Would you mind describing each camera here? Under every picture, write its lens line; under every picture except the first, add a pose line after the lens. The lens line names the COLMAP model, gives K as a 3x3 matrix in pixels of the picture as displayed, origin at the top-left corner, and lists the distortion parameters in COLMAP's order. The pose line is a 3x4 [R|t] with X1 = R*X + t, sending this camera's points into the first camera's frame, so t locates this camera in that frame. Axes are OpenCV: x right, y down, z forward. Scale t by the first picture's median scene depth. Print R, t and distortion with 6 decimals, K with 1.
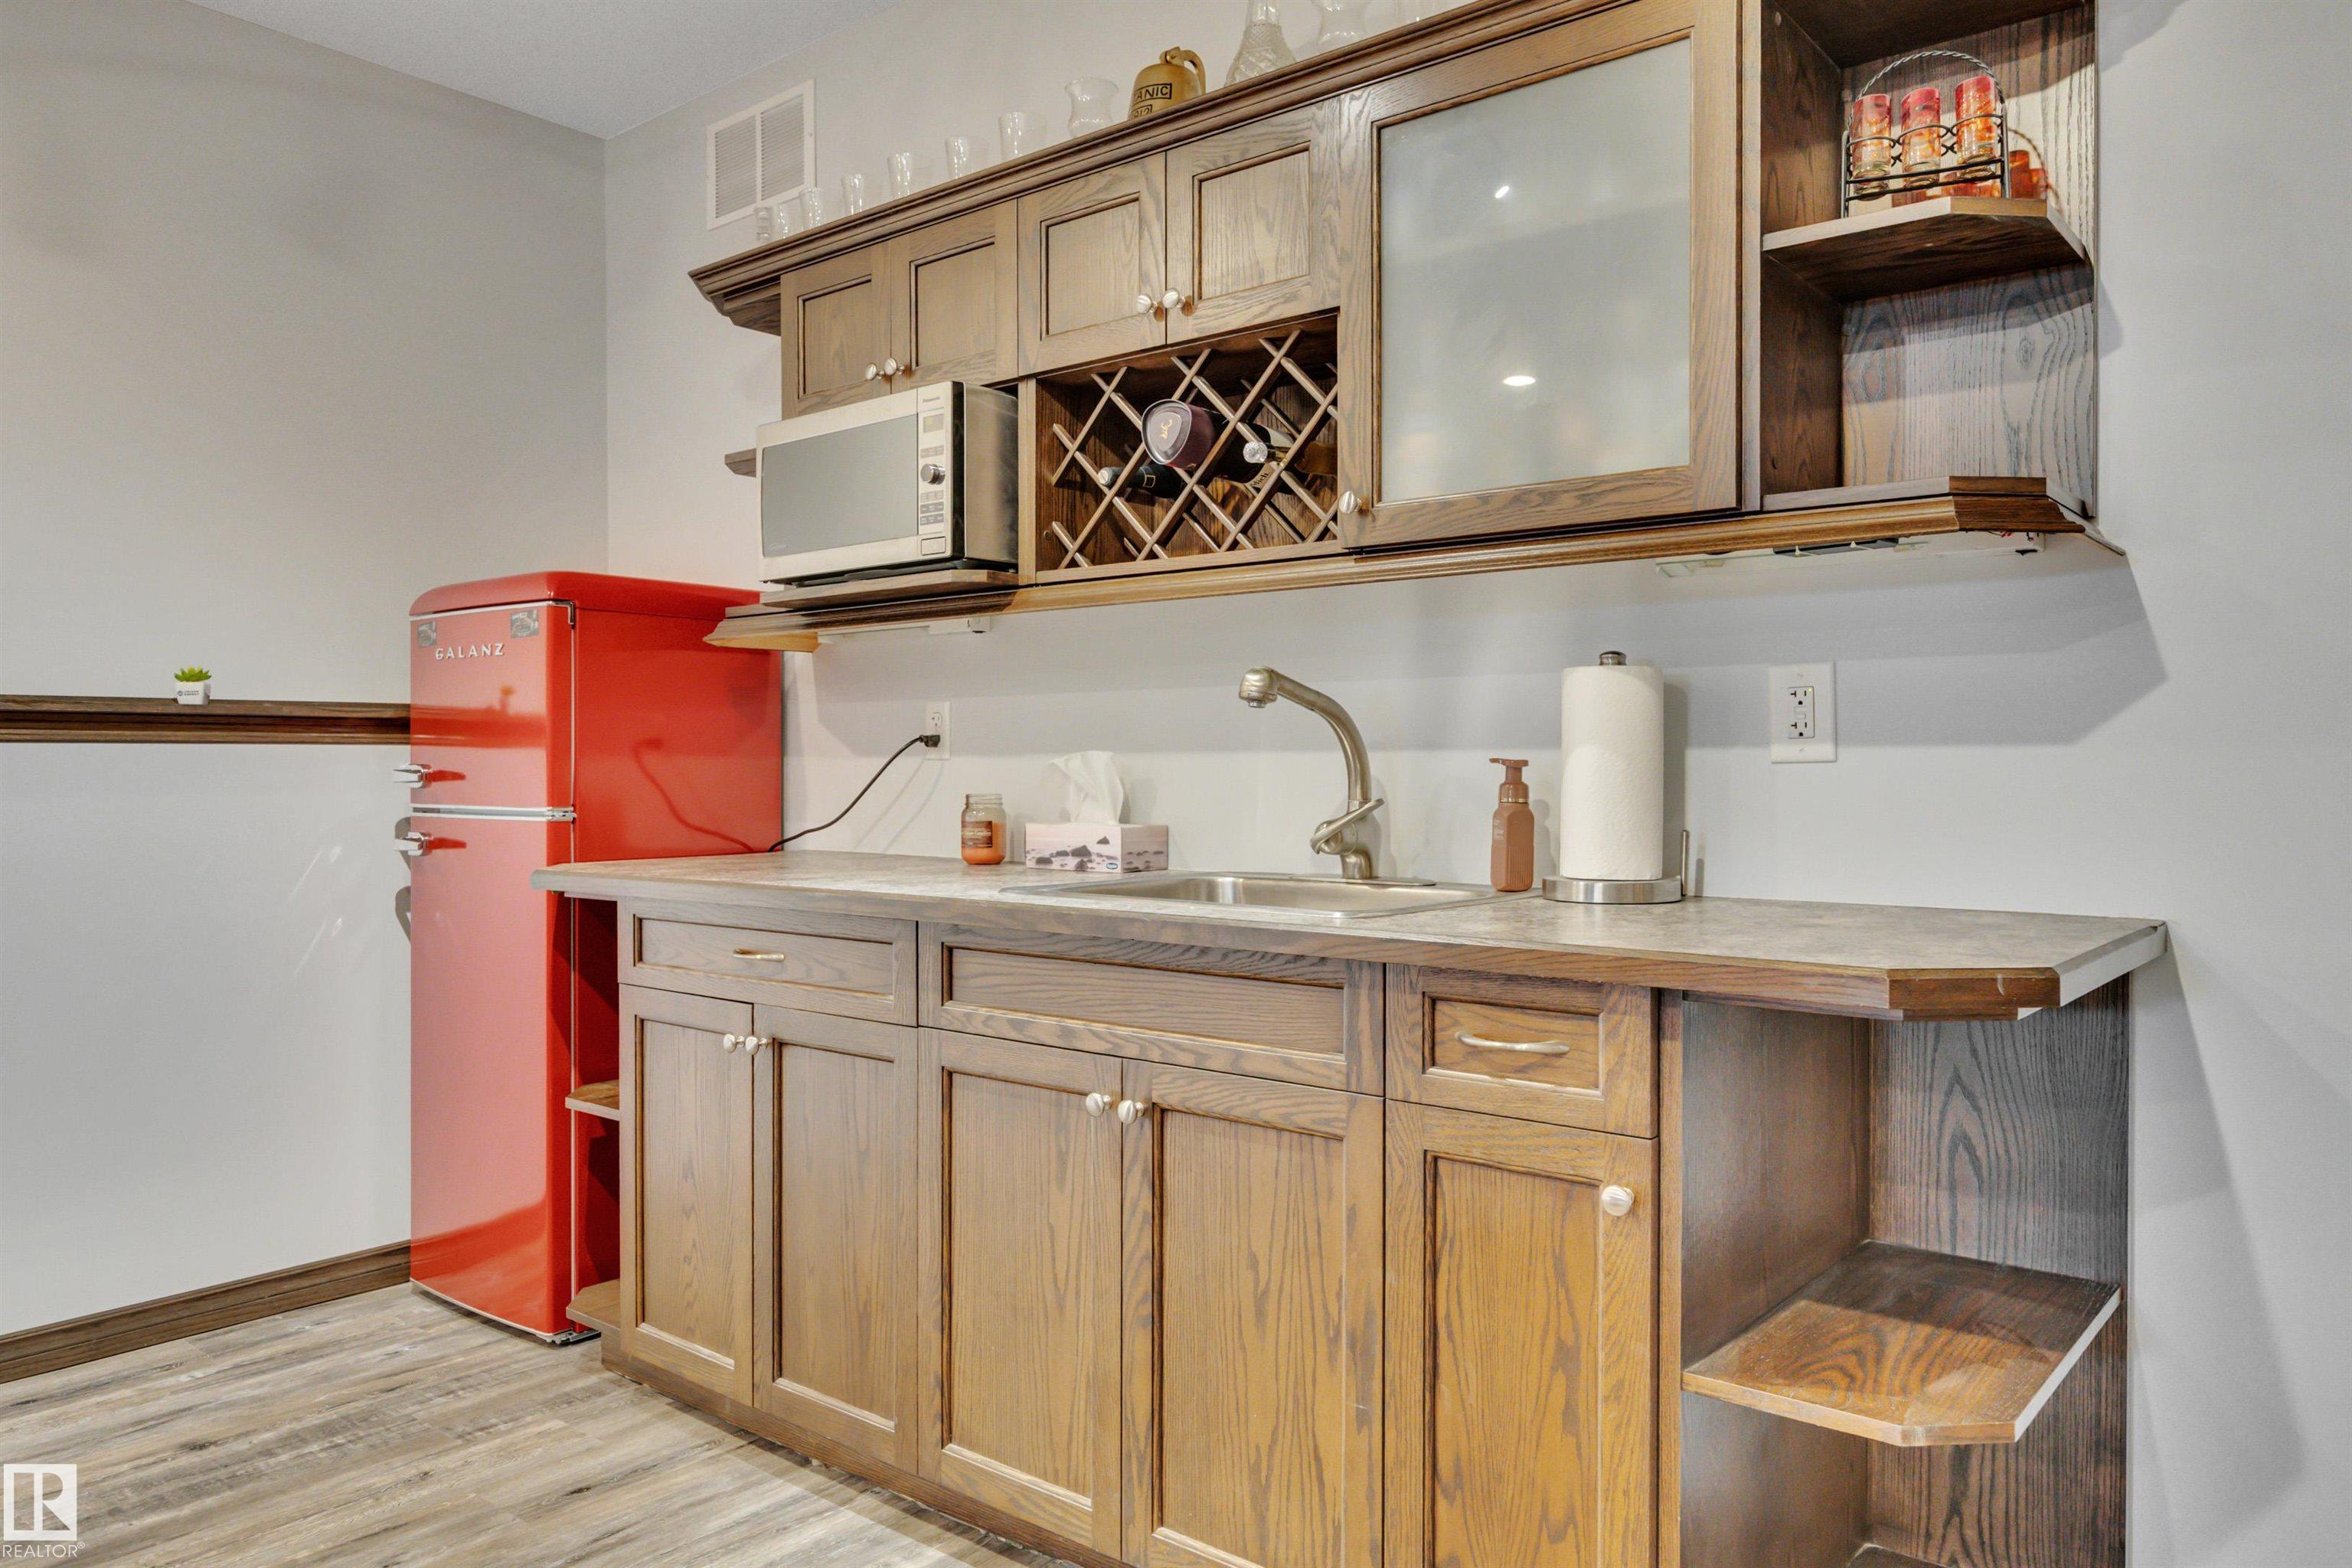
lens RADIAL K [[1622.8, 0, 1173.8], [0, 1622.8, 780.6], [0, 0, 1]] dist [-0.029656, -0.000751]
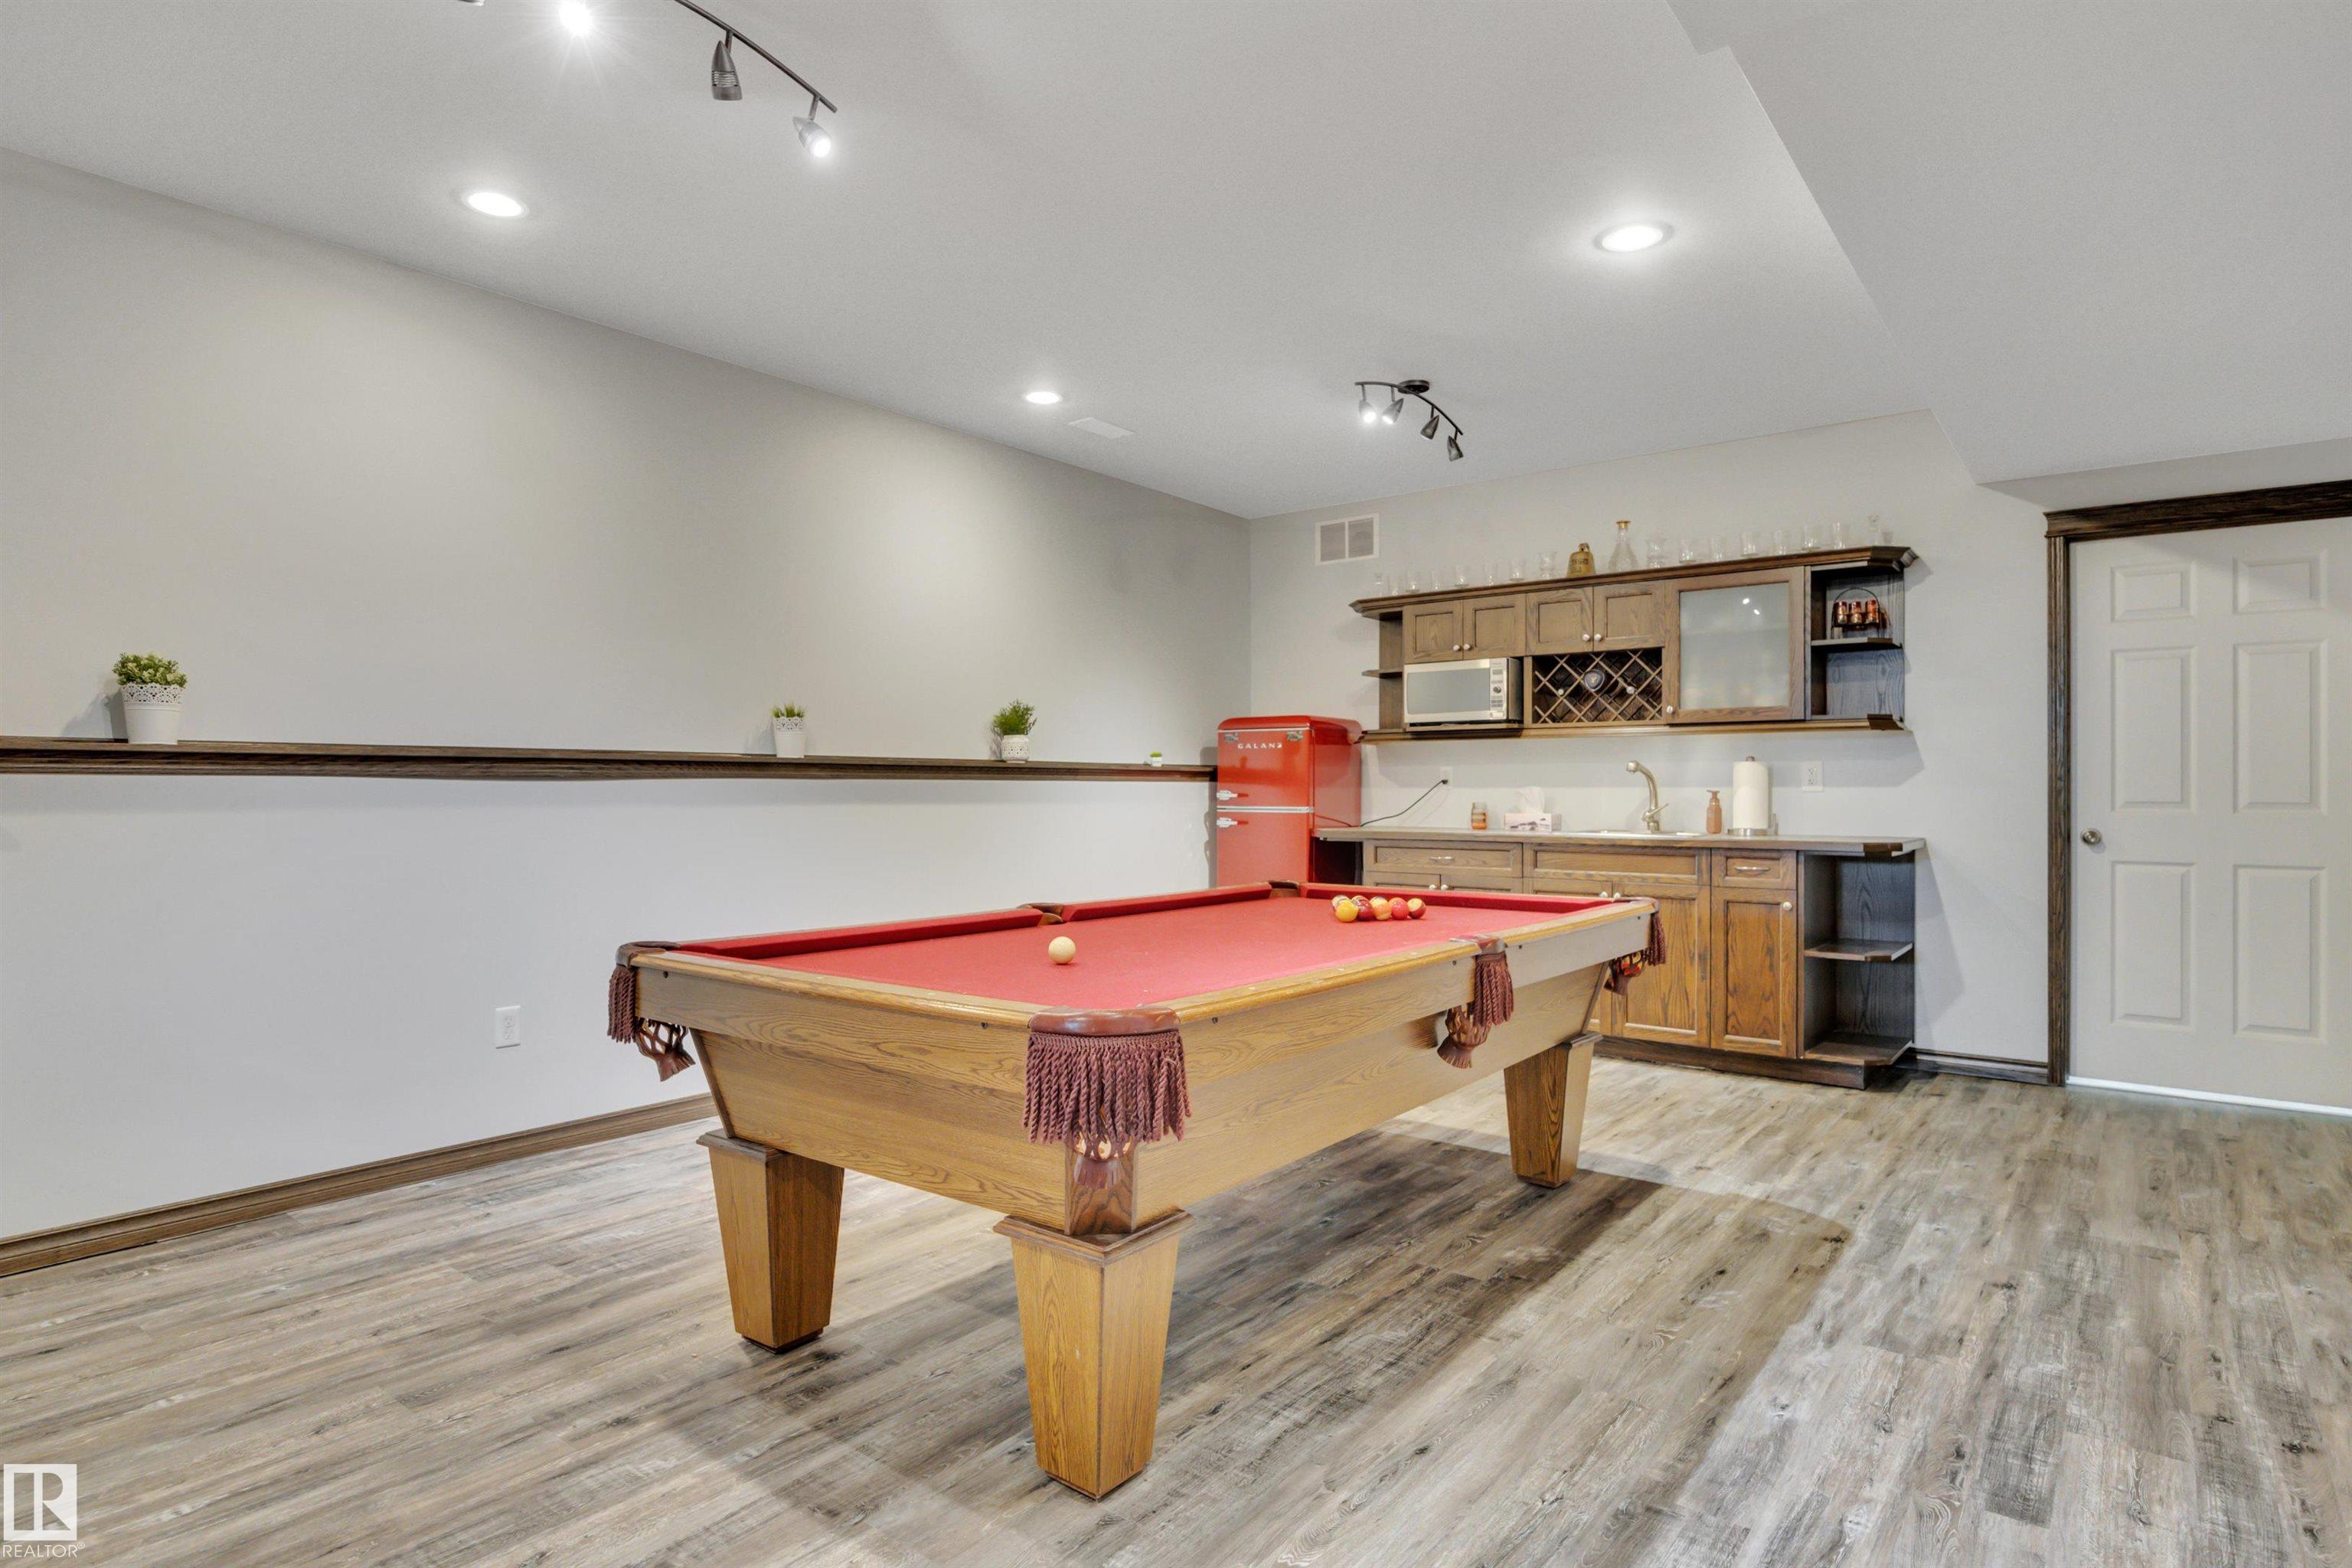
lens RADIAL K [[1272.0, 0, 1178.7], [0, 1272.0, 790.3], [0, 0, 1]] dist [-0.001324, -0.000437]
pose [[0.998702, 0.003333, 0.050831, -0.938386], [-0.002821, 0.999945, -0.010132, 0.013714], [-0.050862, 0.009976, 0.998656, -1.379006]]
